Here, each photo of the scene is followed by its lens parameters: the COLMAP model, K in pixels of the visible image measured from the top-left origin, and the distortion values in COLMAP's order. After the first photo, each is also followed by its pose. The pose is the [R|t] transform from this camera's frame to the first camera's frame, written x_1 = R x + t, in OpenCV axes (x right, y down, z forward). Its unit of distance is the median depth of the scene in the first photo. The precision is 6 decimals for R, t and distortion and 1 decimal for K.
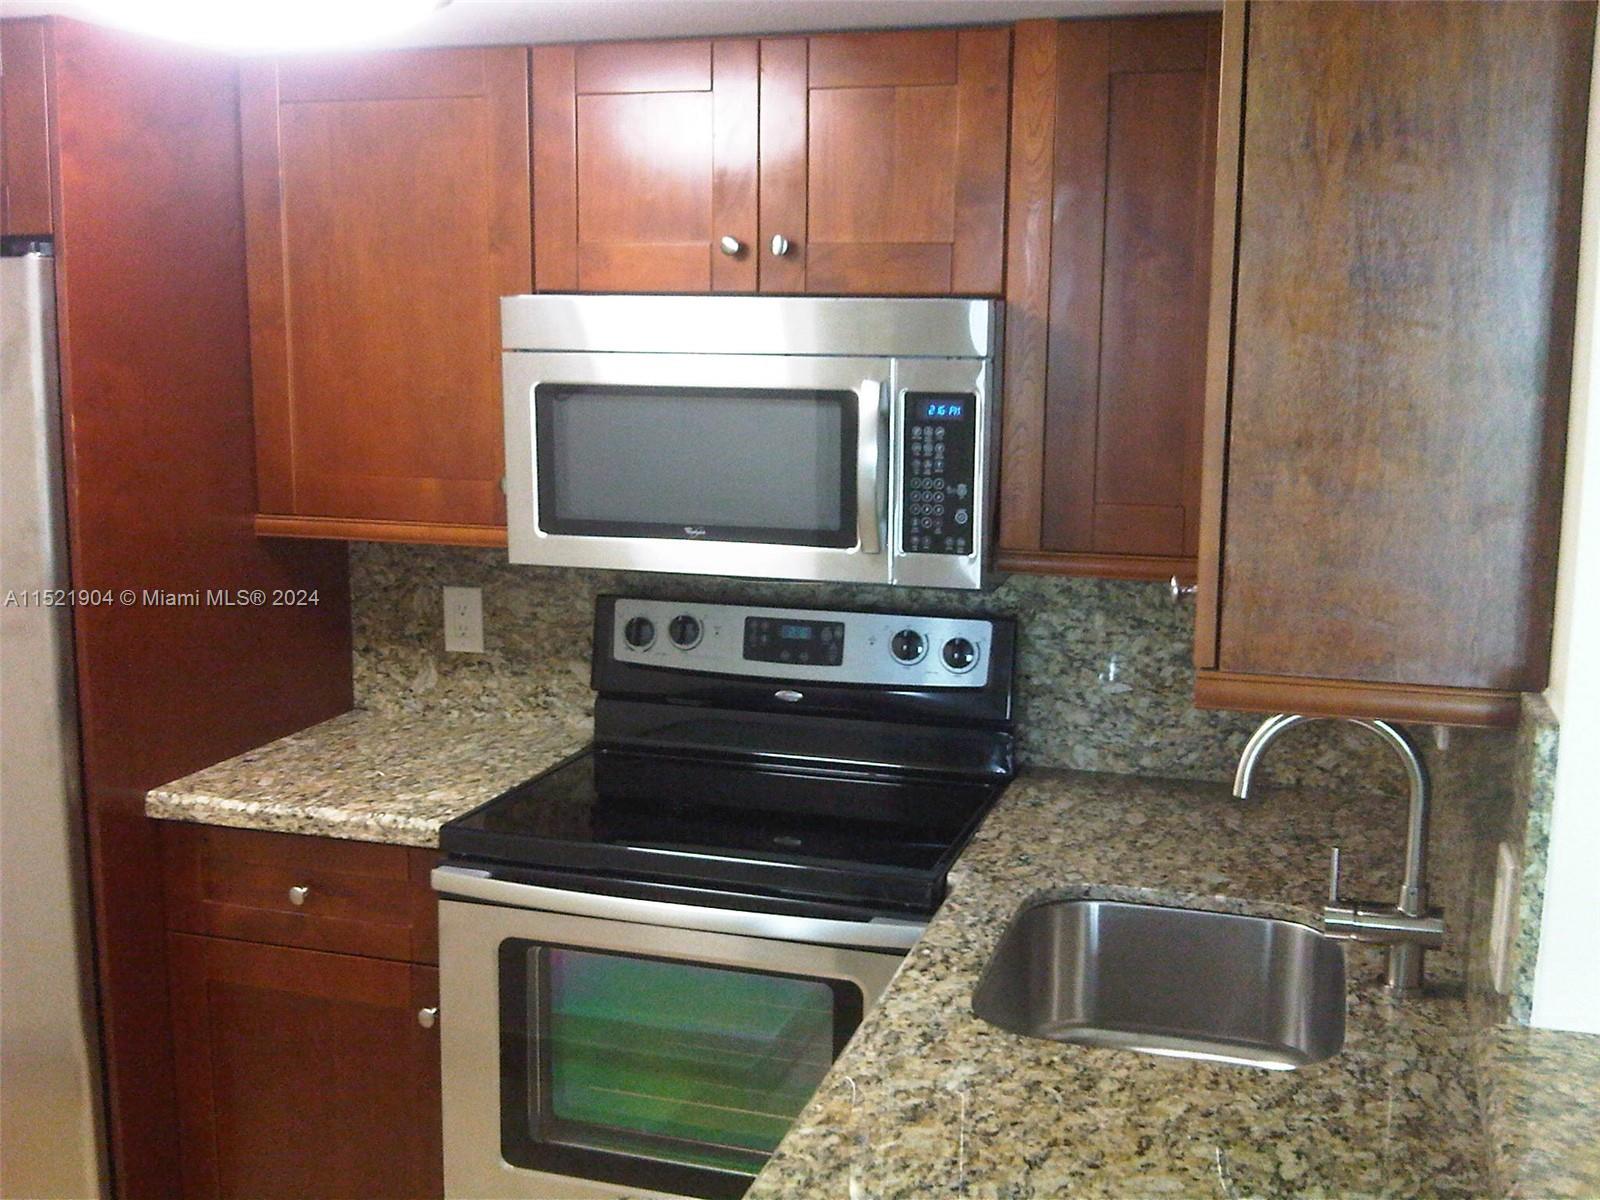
lens RADIAL K [[1631.0, 0, 800.0], [0, 1631.0, 600.0], [0, 0, 1]] dist [0.080900, -0.291882]
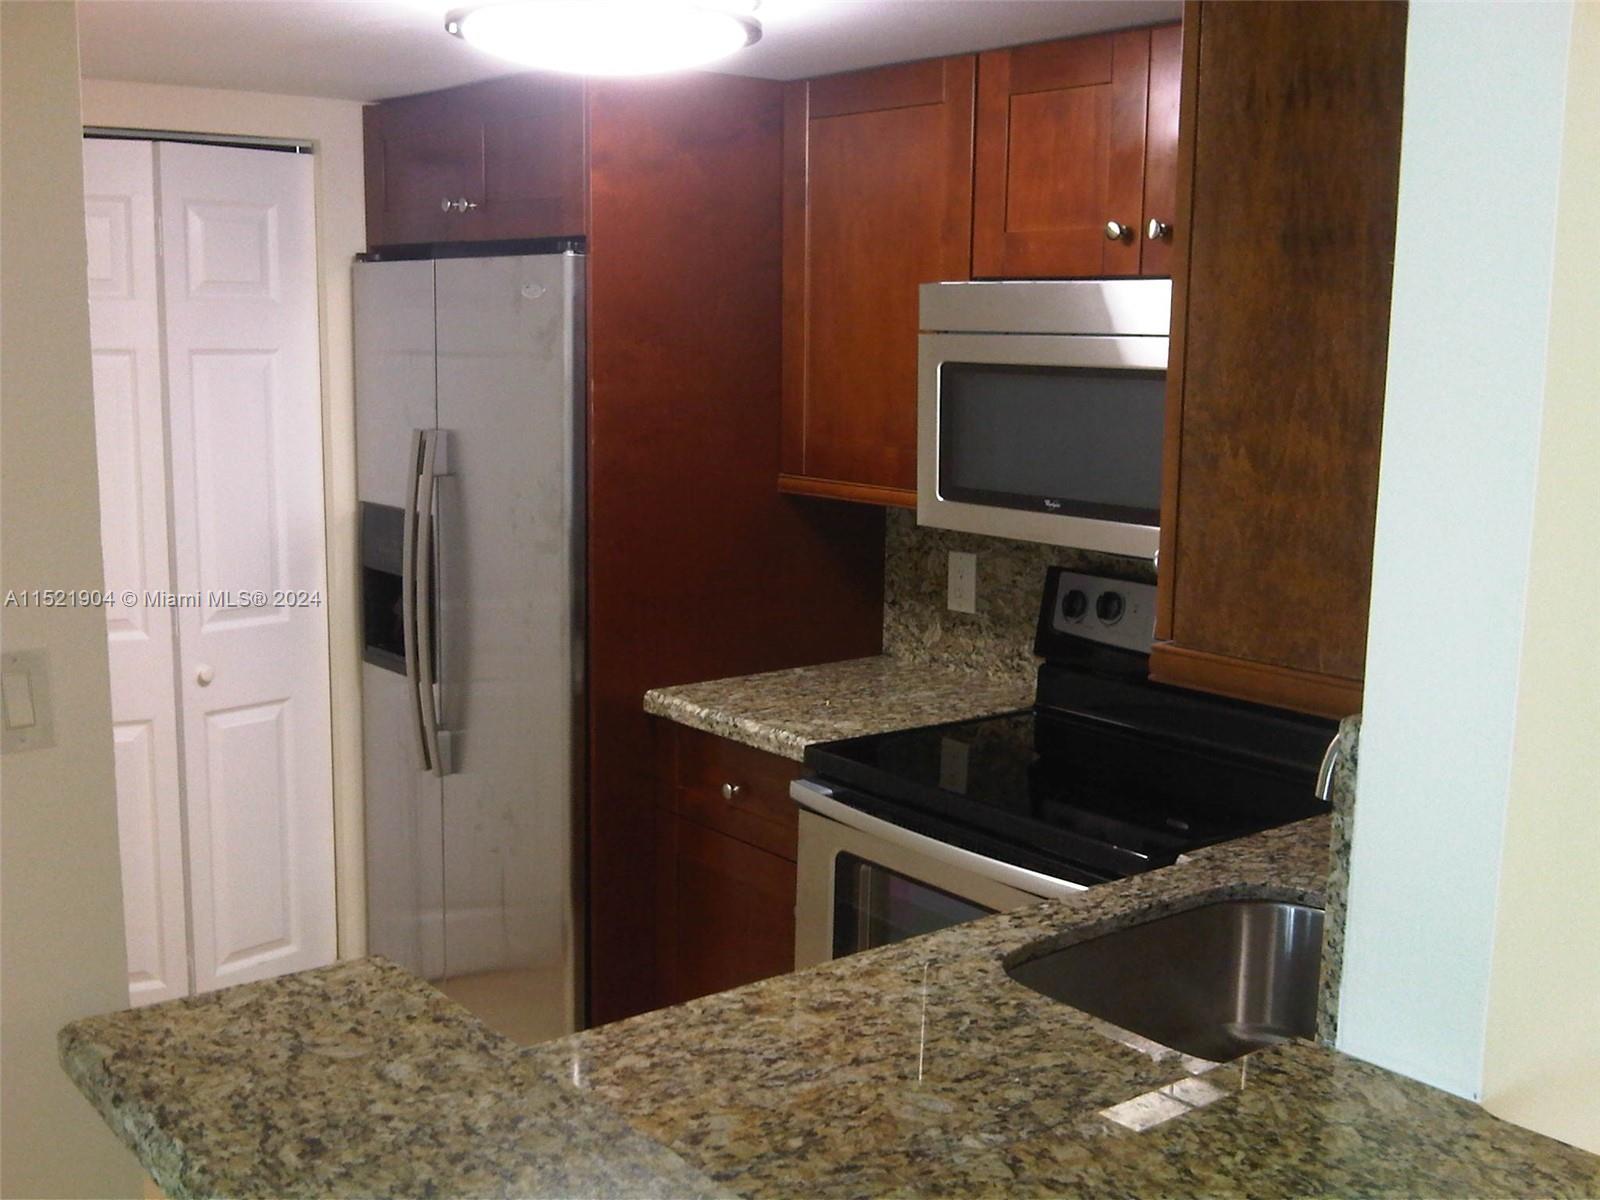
lens RADIAL K [[1625.7, 0, 800.0], [0, 1625.7, 600.0], [0, 0, 1]] dist [0.016409, -0.008297]
pose [[0.842815, 0.093315, -0.530053, 0.351003], [-0.093707, 0.995255, 0.026213, 0.007030], [0.529984, 0.027577, 0.847559, 0.028771]]
